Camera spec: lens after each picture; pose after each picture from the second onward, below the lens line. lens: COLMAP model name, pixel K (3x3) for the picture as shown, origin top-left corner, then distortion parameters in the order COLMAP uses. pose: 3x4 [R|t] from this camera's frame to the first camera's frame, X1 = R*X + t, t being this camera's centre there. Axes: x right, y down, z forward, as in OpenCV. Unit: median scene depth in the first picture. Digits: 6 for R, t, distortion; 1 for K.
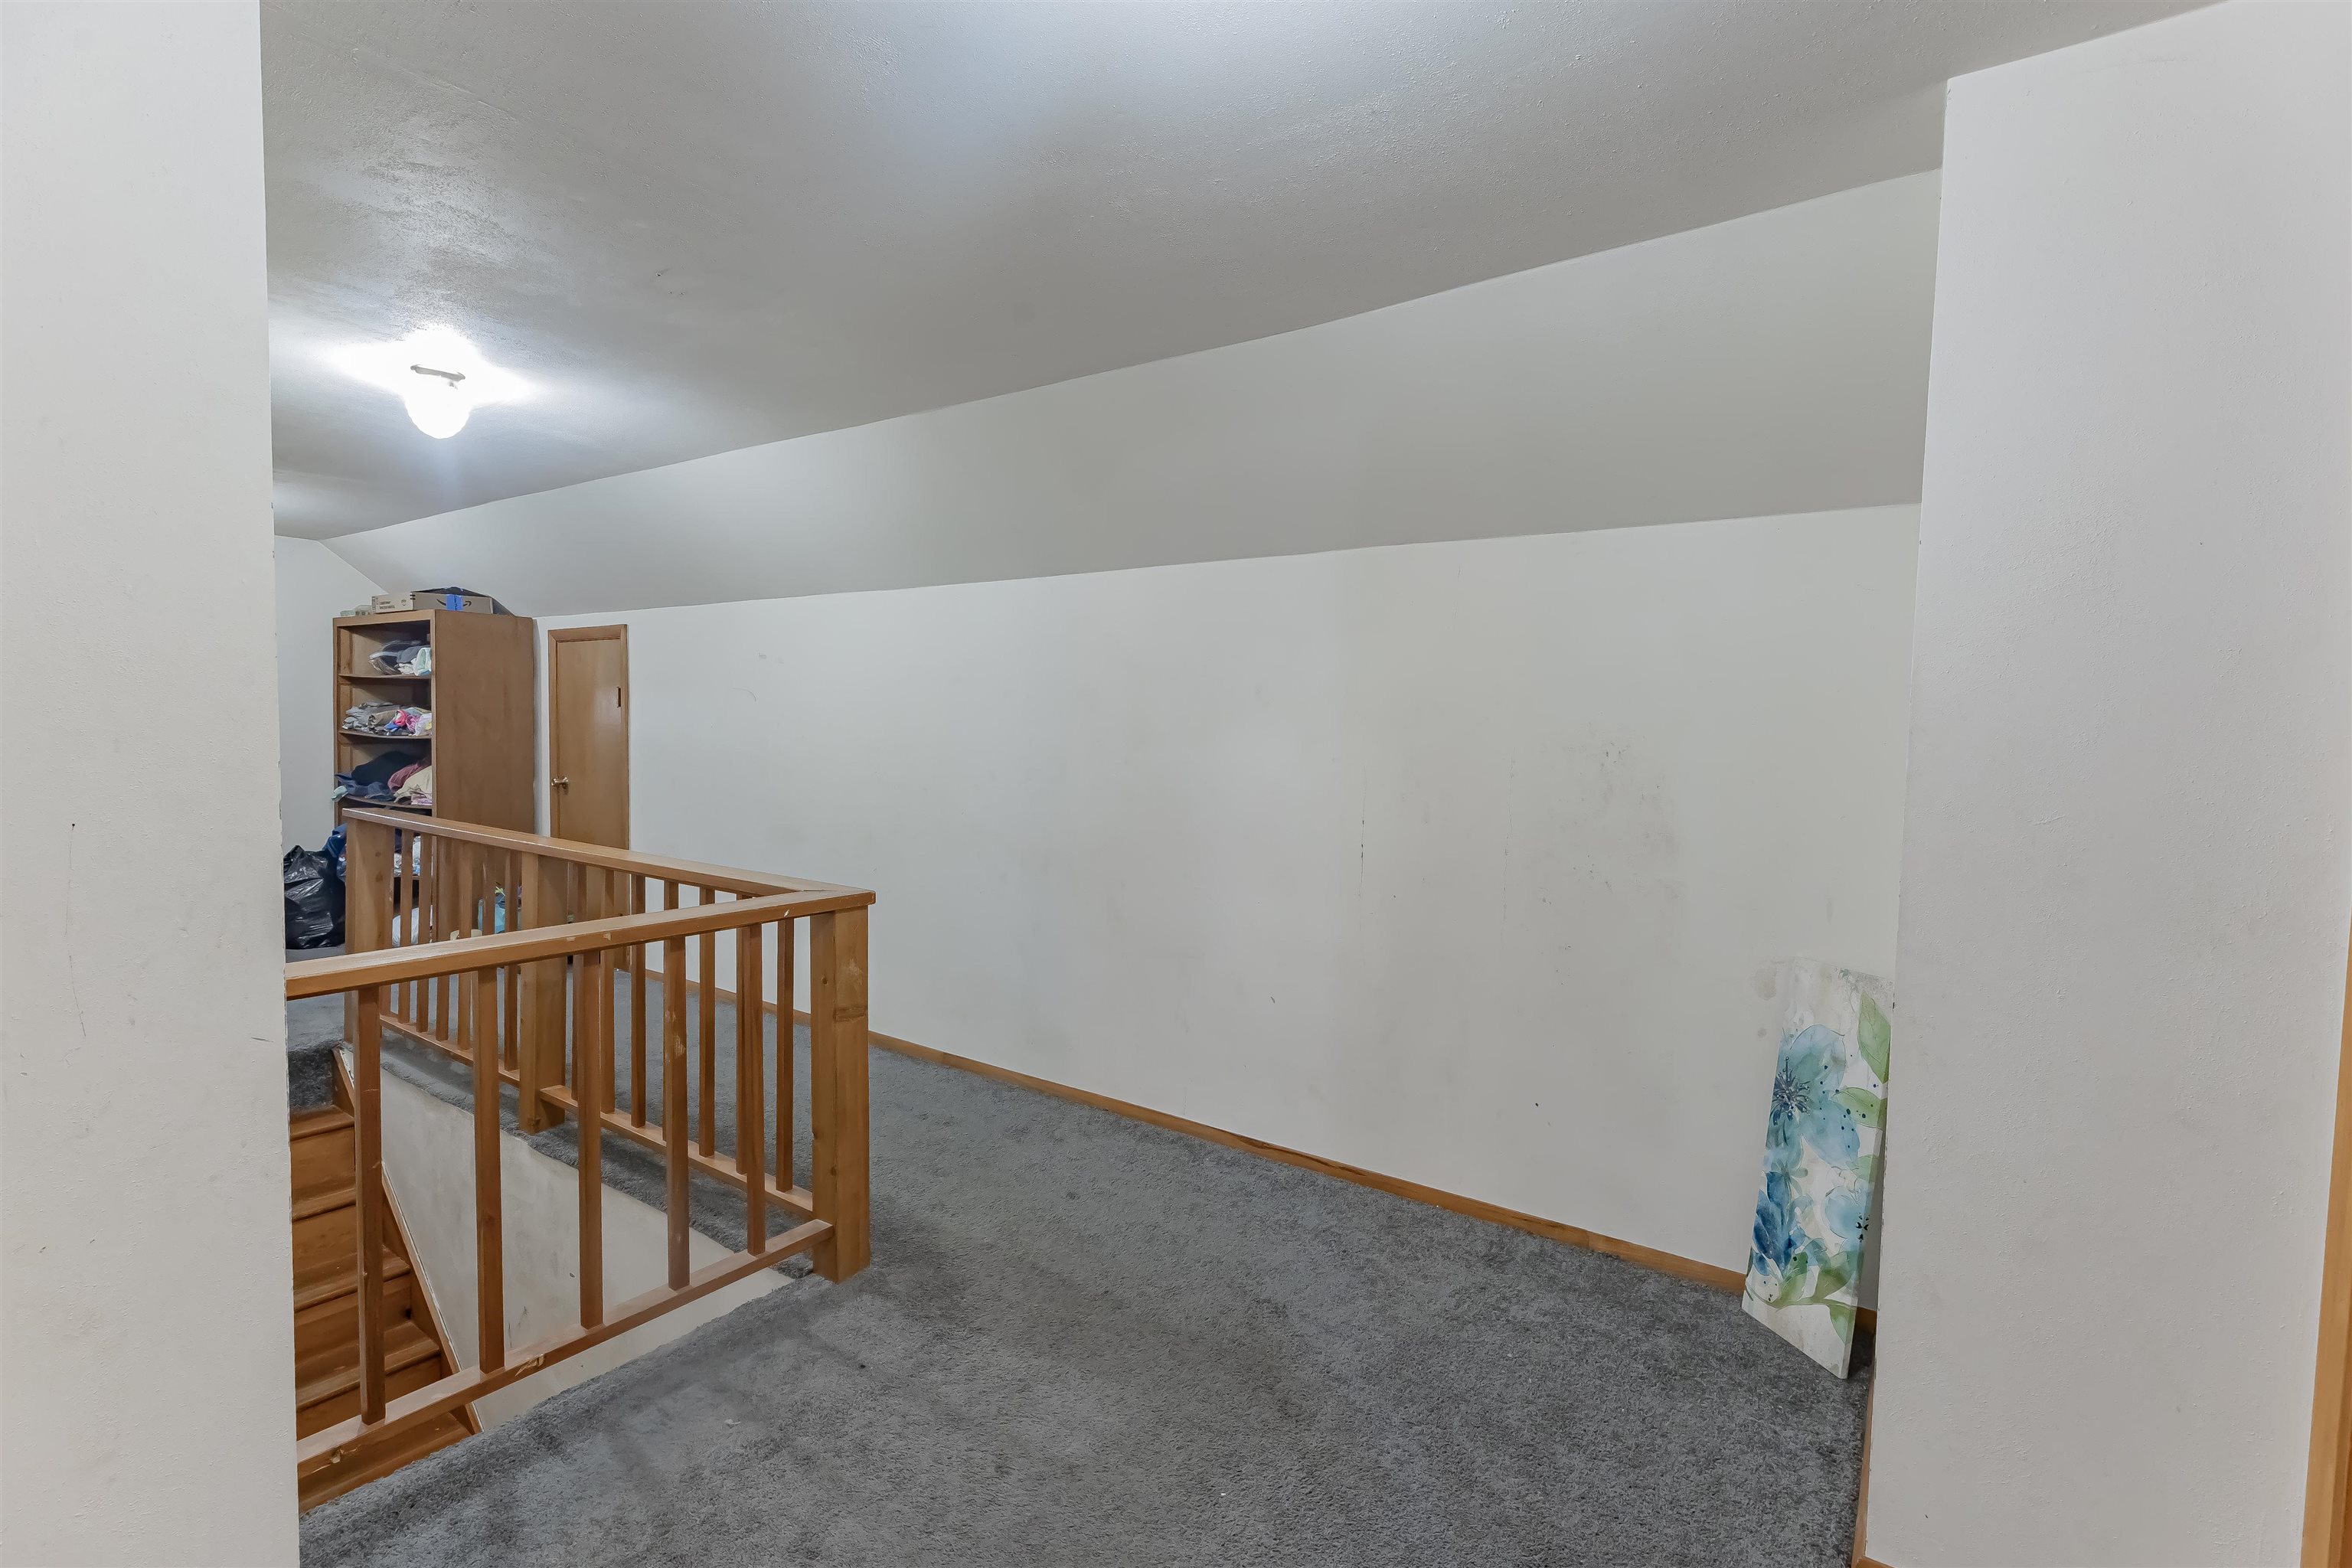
lens RADIAL K [[1063.4, 0, 1173.2], [0, 1063.4, 776.0], [0, 0, 1]] dist [0.003473, -0.001368]
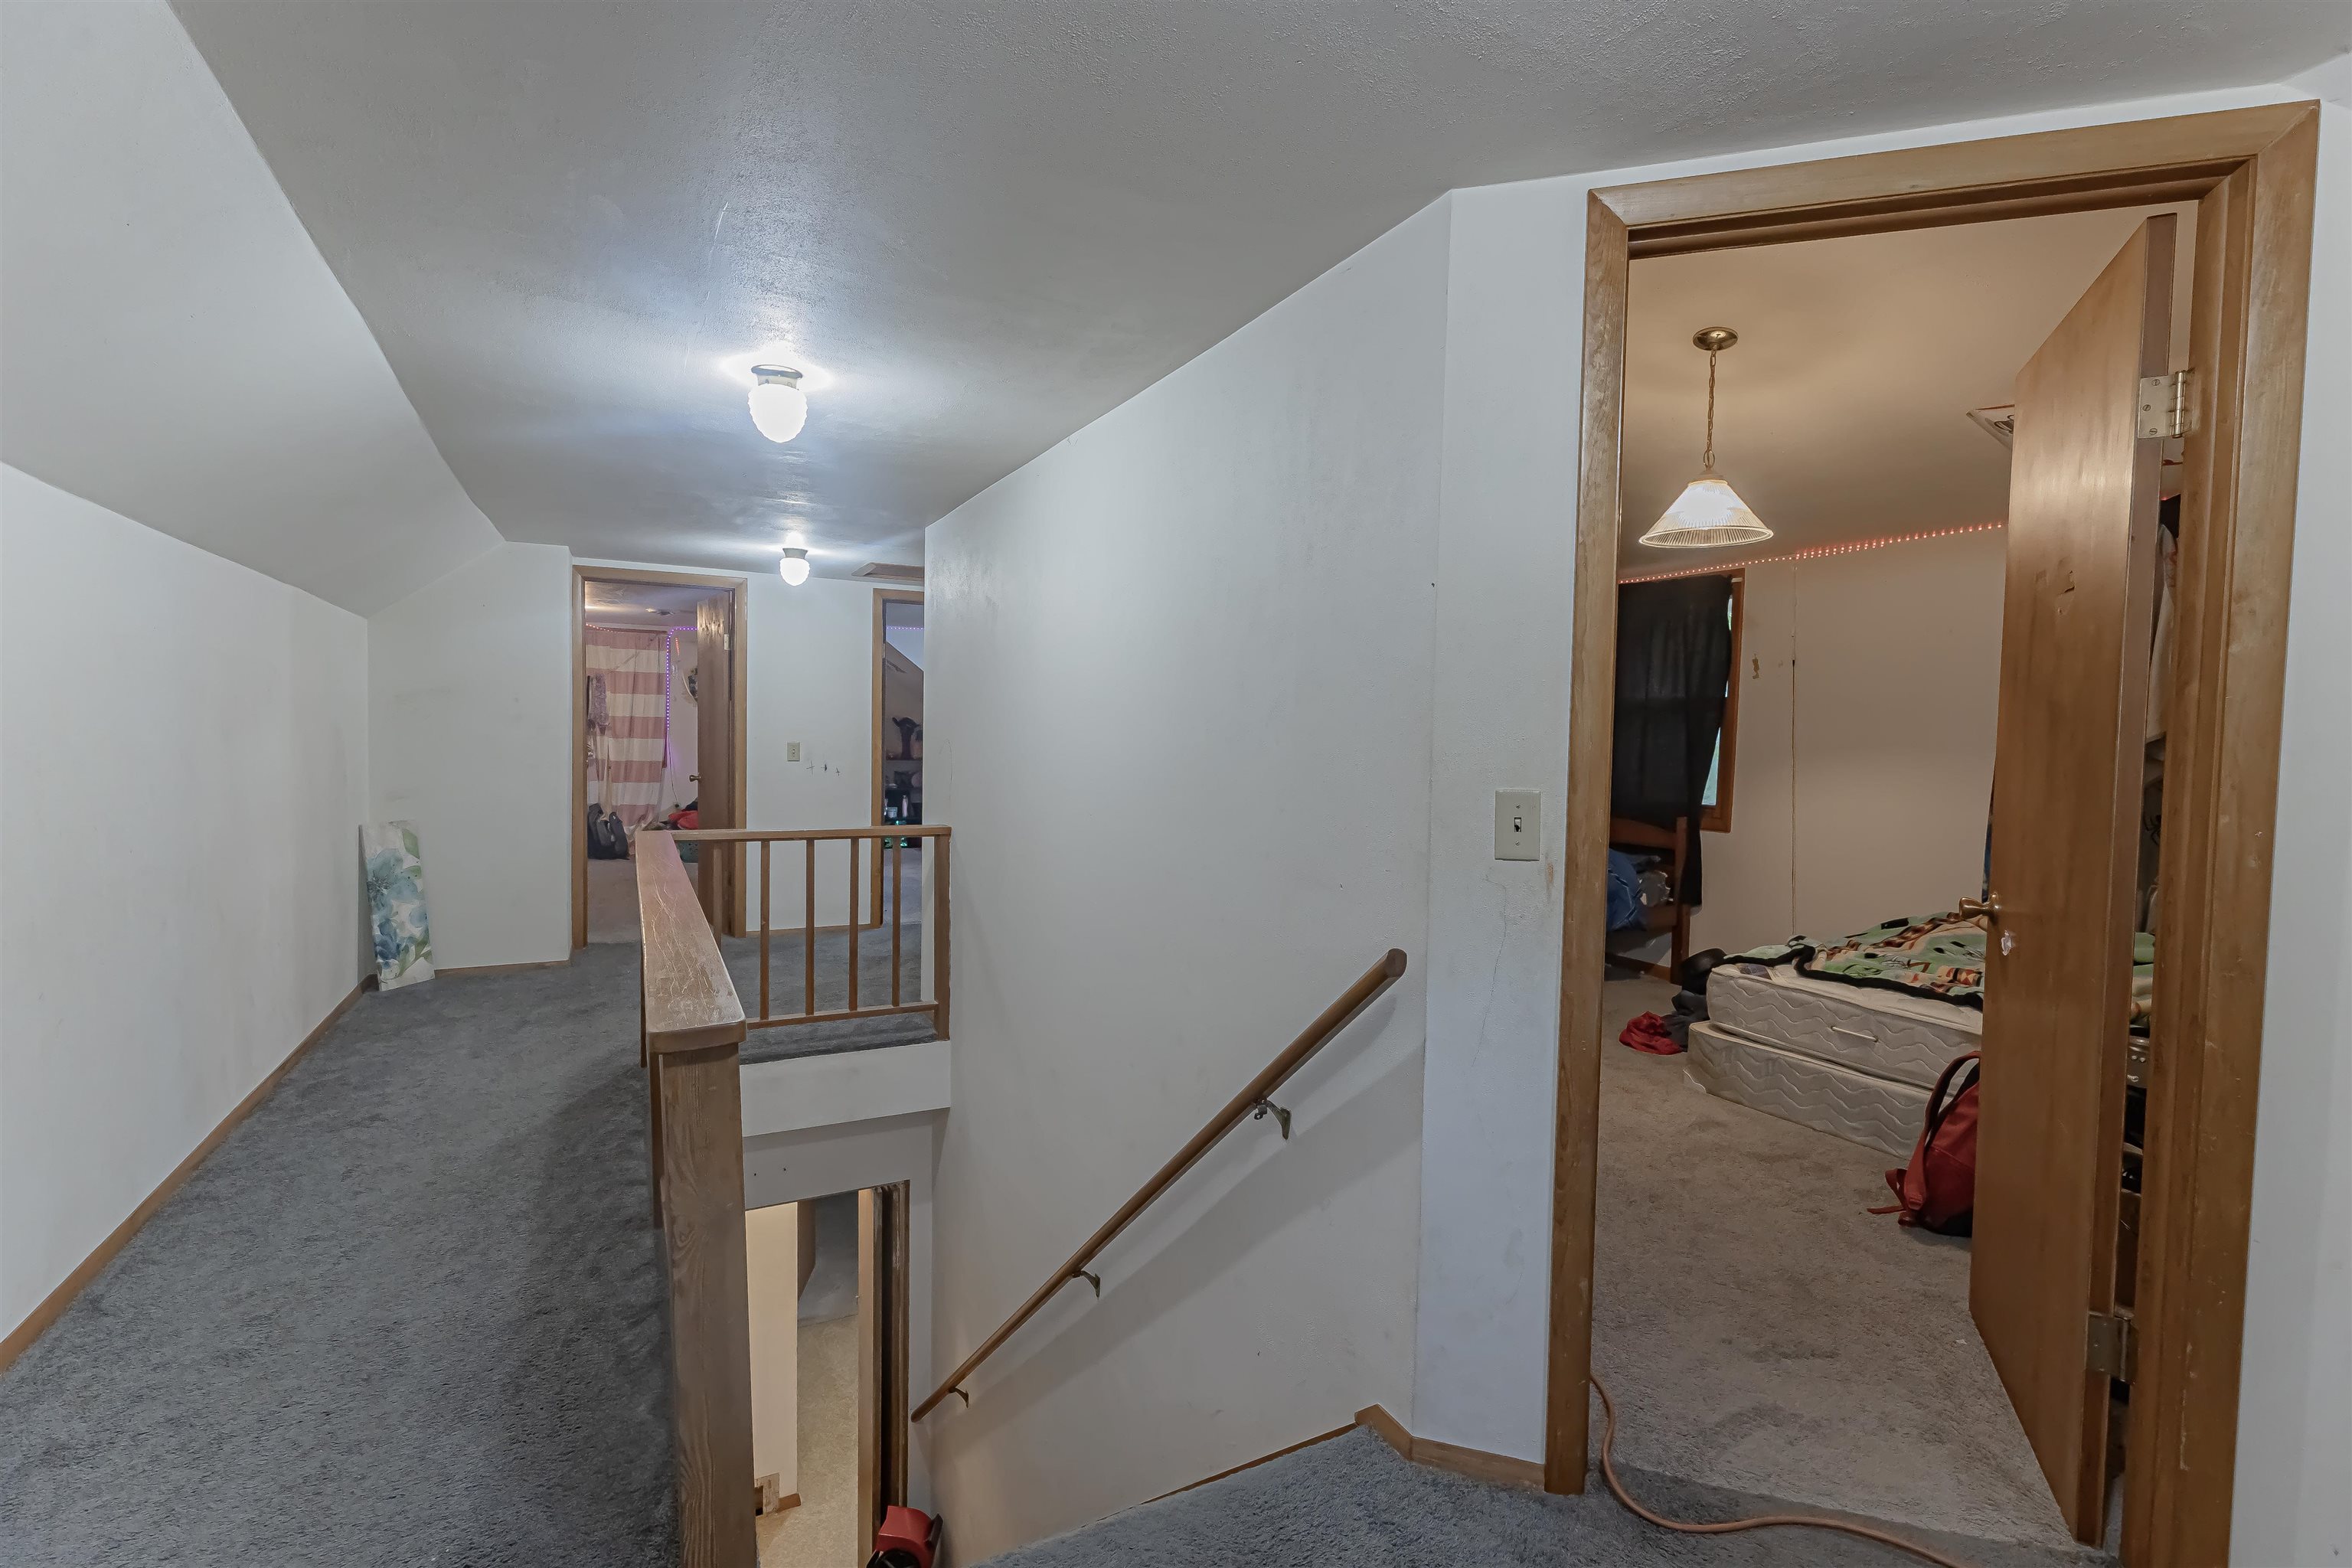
lens RADIAL K [[1063.4, 0, 1173.2], [0, 1063.4, 776.0], [0, 0, 1]] dist [0.003473, -0.001368]
pose [[-0.888690, -0.051483, 0.455610, -1.933489], [-0.010286, 0.995665, 0.092443, -0.147902], [-0.458394, 0.077466, -0.885367, 2.273130]]
